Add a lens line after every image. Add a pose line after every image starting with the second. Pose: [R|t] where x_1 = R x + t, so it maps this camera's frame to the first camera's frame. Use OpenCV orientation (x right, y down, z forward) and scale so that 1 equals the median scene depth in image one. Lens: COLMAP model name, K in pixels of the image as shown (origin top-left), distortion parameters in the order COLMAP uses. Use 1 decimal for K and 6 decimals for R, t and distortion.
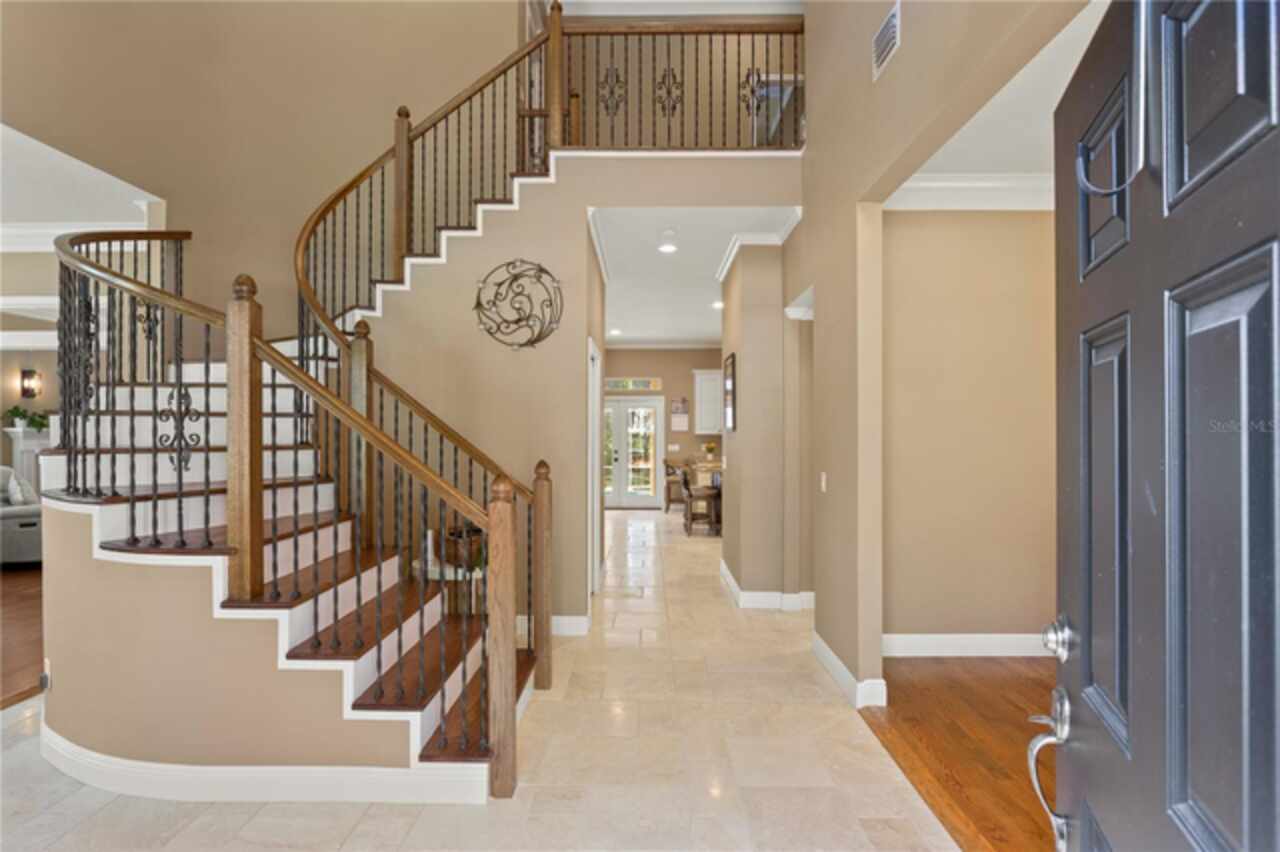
lens RADIAL K [[641.0, 0, 653.4], [0, 641.0, 429.6], [0, 0, 1]] dist [-0.001628, -0.000425]
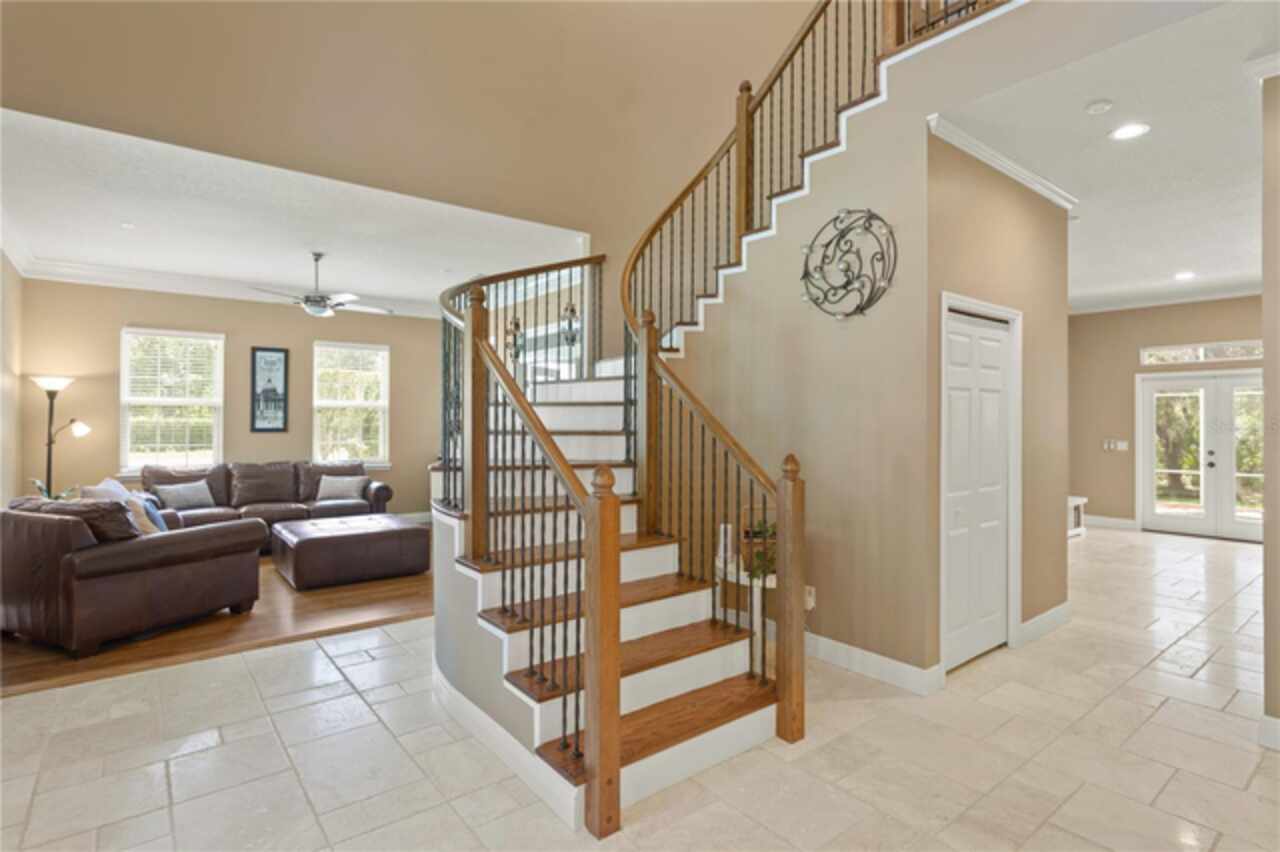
lens RADIAL K [[654.4, 0, 642.6], [0, 654.4, 414.0], [0, 0, 1]] dist [-0.003656, -0.000390]
pose [[0.628688, -0.004768, -0.777643, 0.276990], [-0.003161, 0.999957, -0.008687, 0.004206], [0.777651, 0.007919, 0.628646, 0.270337]]
